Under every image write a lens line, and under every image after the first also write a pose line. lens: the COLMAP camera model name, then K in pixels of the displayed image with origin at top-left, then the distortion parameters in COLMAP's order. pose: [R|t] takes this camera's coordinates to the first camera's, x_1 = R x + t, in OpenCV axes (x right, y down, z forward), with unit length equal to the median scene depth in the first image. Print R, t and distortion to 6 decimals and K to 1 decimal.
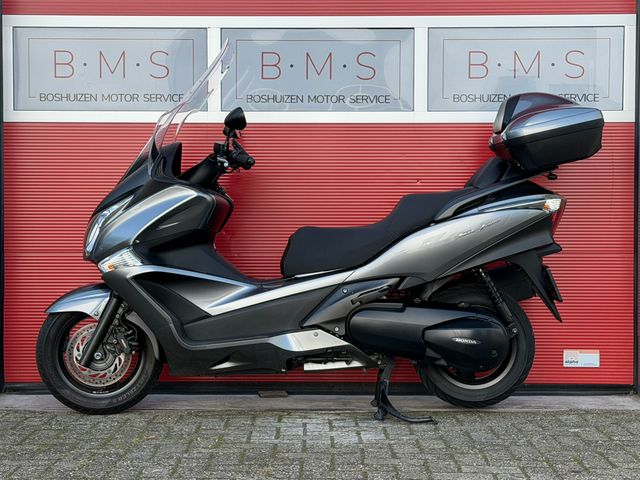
lens RADIAL K [[1311.3, 0, 320.9], [0, 1311.3, 243.7], [0, 0, 1]] dist [0.122808, 0.000000]
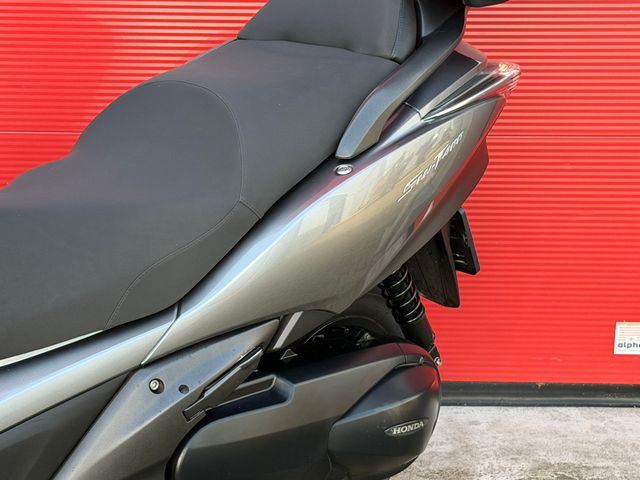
lens RADIAL K [[1311.3, 0, 321.2], [0, 1311.3, 241.5], [0, 0, 1]] dist [0.122808, 0.000000]
pose [[0.999973, 0.002558, 0.006920, 0.066725], [-0.004324, 0.963187, 0.268798, -0.086248], [-0.005978, -0.268821, 0.963172, 0.519615]]
